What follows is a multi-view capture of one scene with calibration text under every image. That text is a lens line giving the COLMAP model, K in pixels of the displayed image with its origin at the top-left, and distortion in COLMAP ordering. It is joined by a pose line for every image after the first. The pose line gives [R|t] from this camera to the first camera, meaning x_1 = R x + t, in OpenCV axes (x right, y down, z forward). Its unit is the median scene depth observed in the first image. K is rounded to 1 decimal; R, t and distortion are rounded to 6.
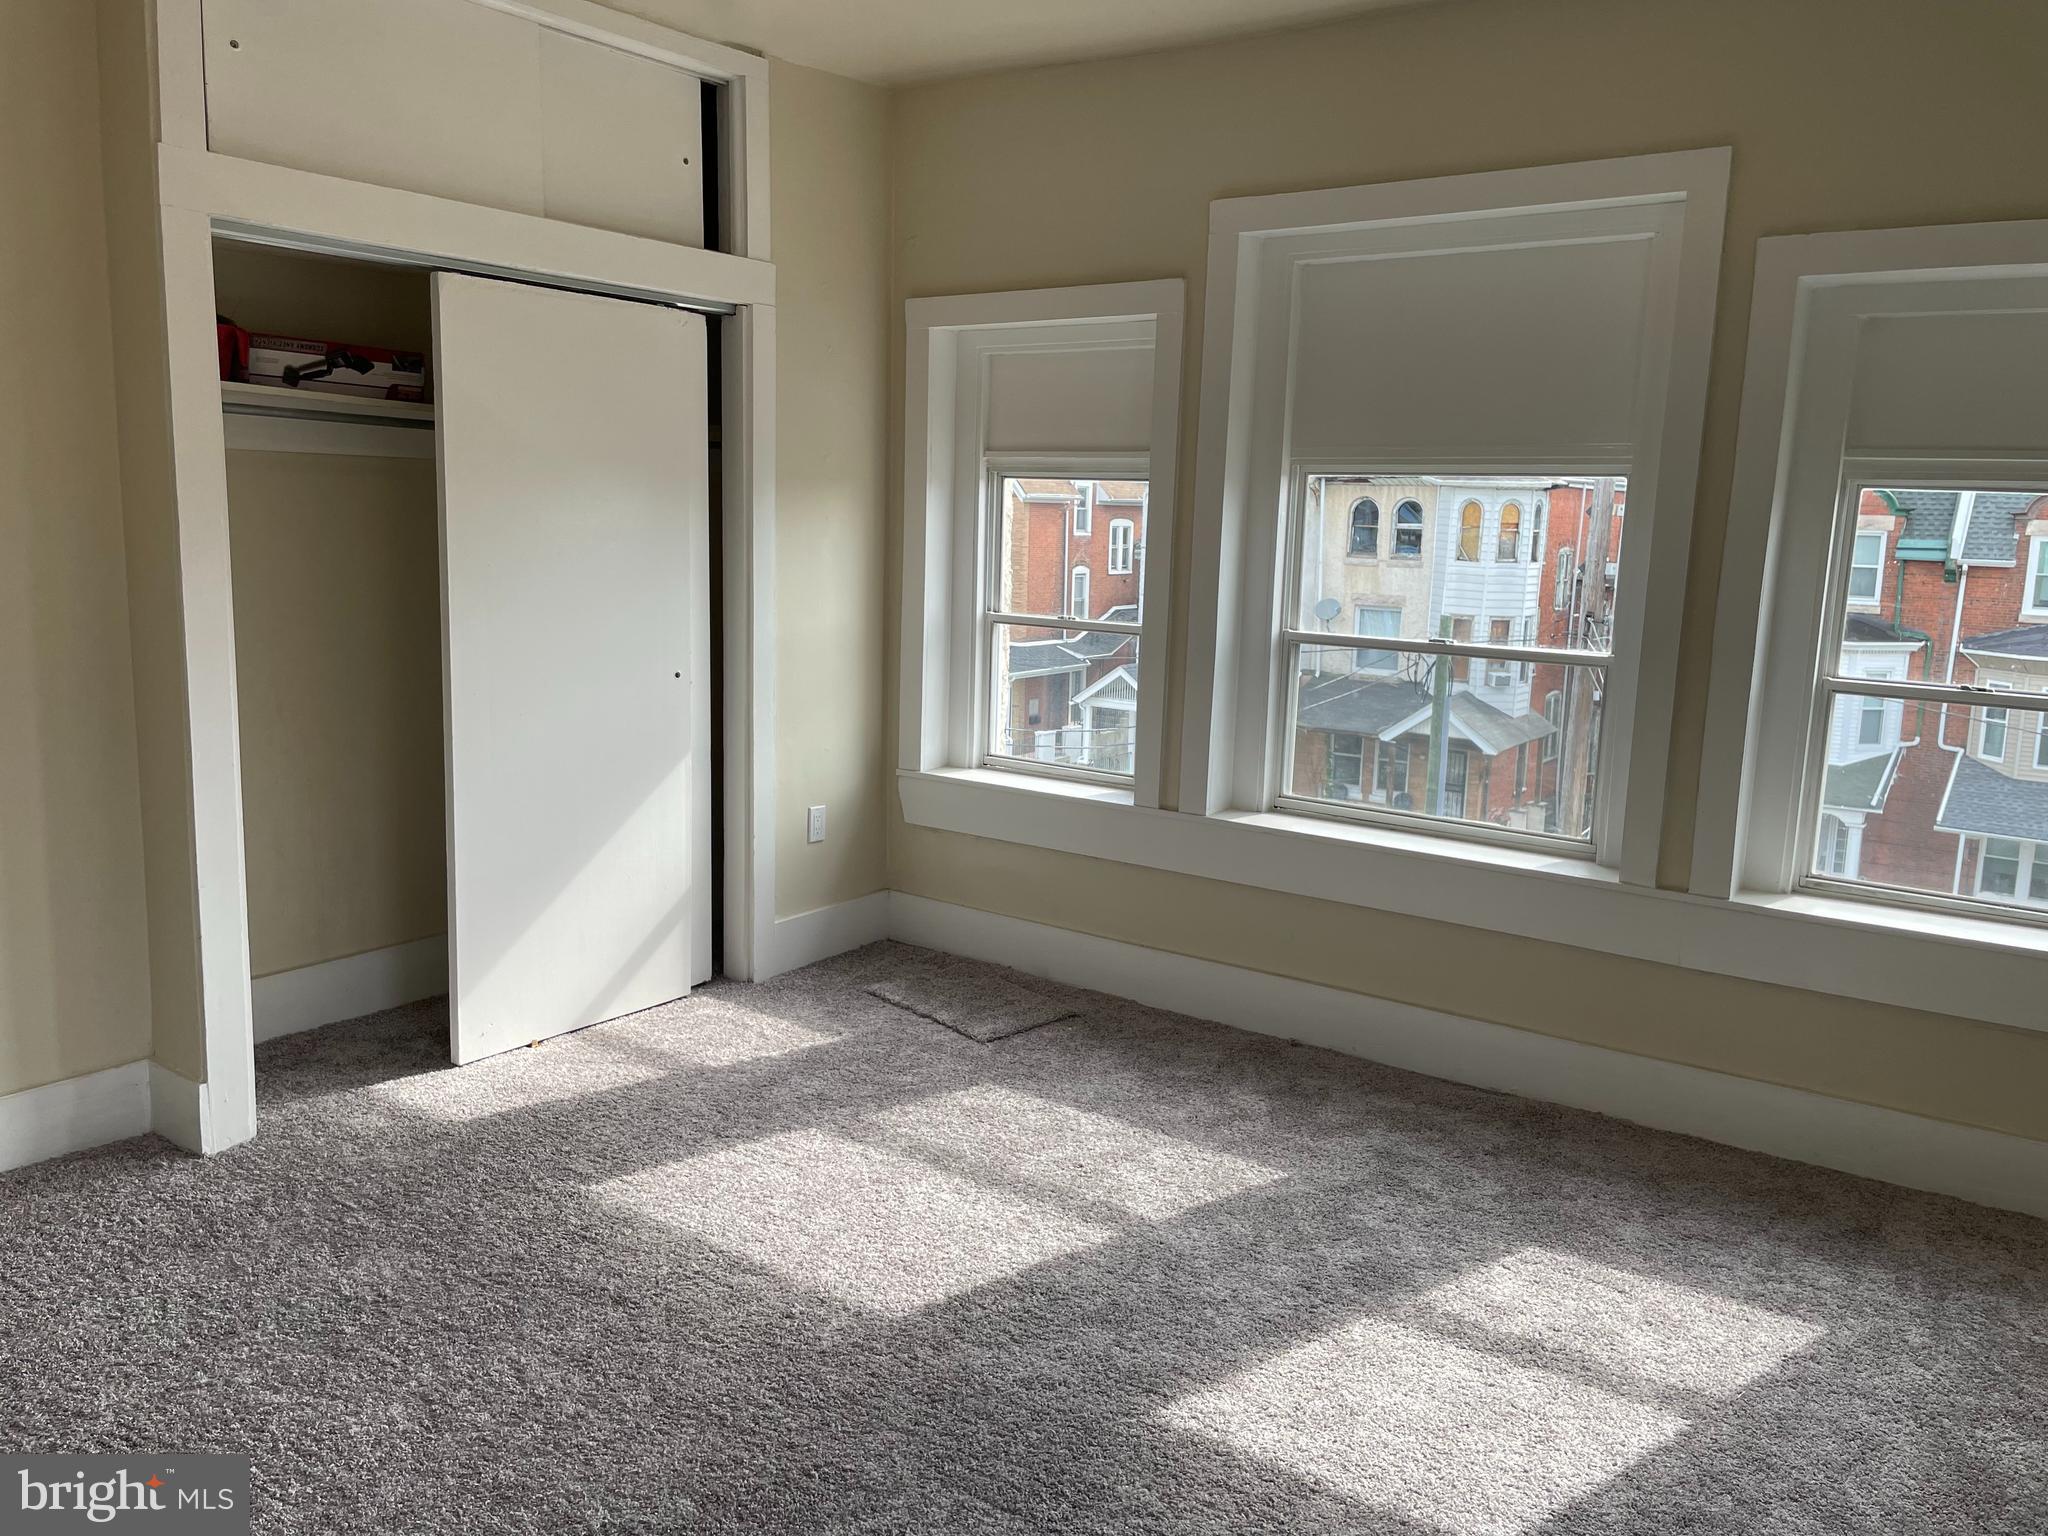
lens RADIAL K [[1605.5, 0, 1024.0], [0, 1605.5, 768.0], [0, 0, 1]] dist [0.006979, 0.000904]
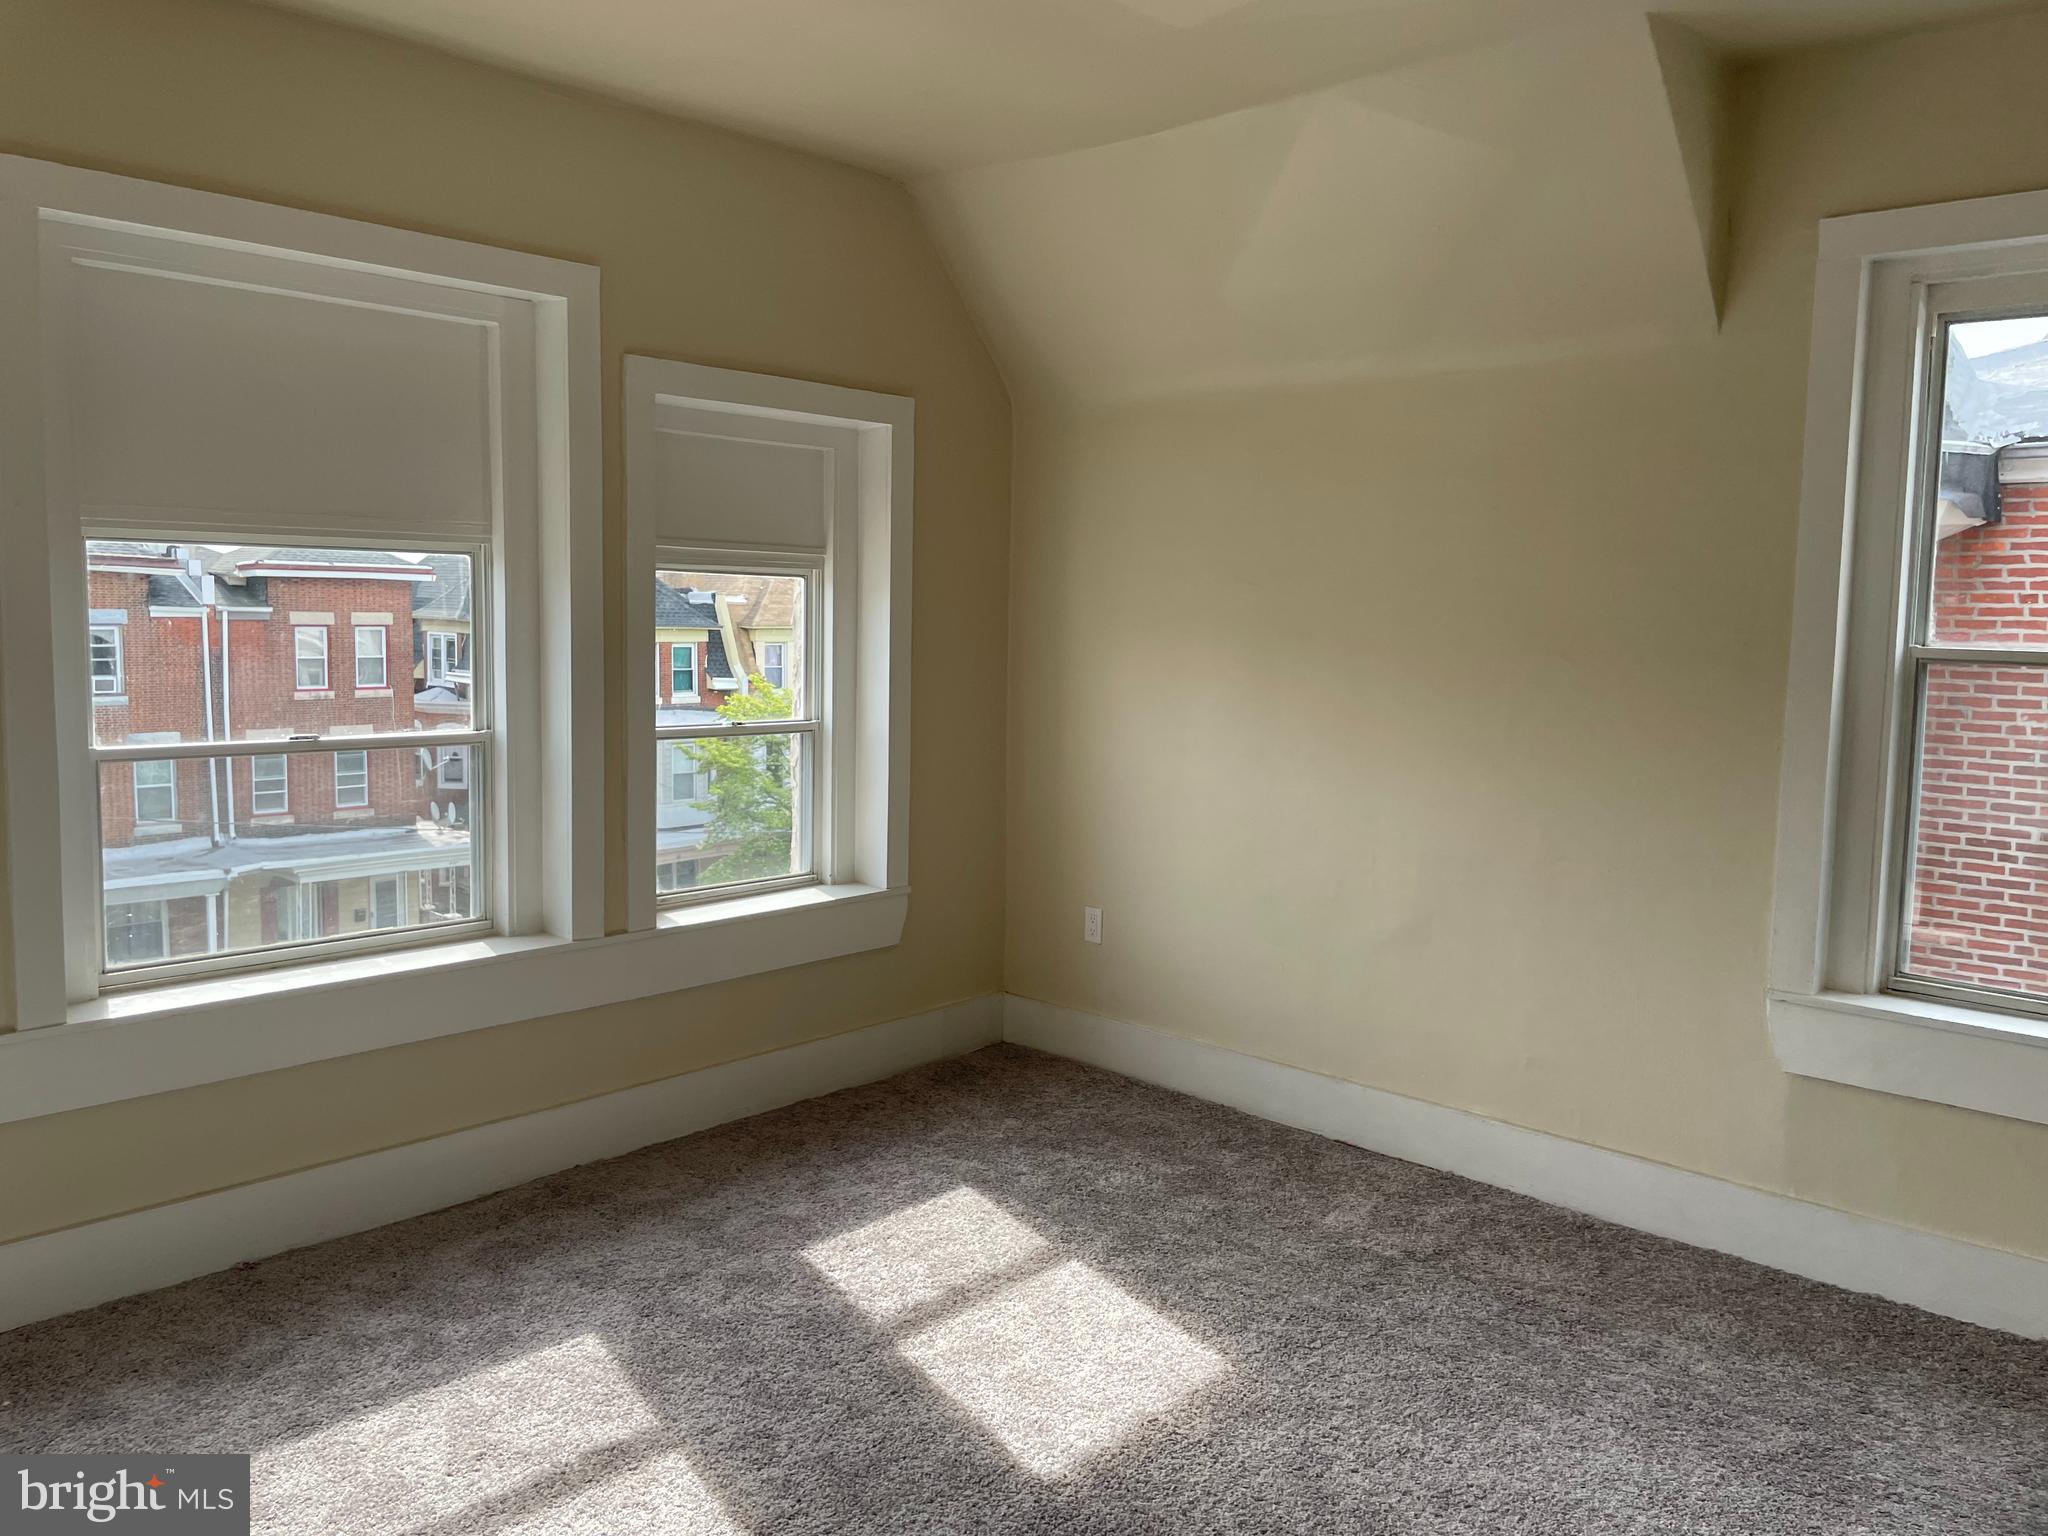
lens RADIAL K [[1551.7, 0, 1021.7], [0, 1551.7, 730.7], [0, 0, 1]] dist [0.002911, -0.000308]
pose [[0.102916, -0.097286, 0.989921, -0.606918], [0.152483, 0.984986, 0.080948, -0.104382], [-0.982933, 0.142615, 0.116205, 0.596619]]
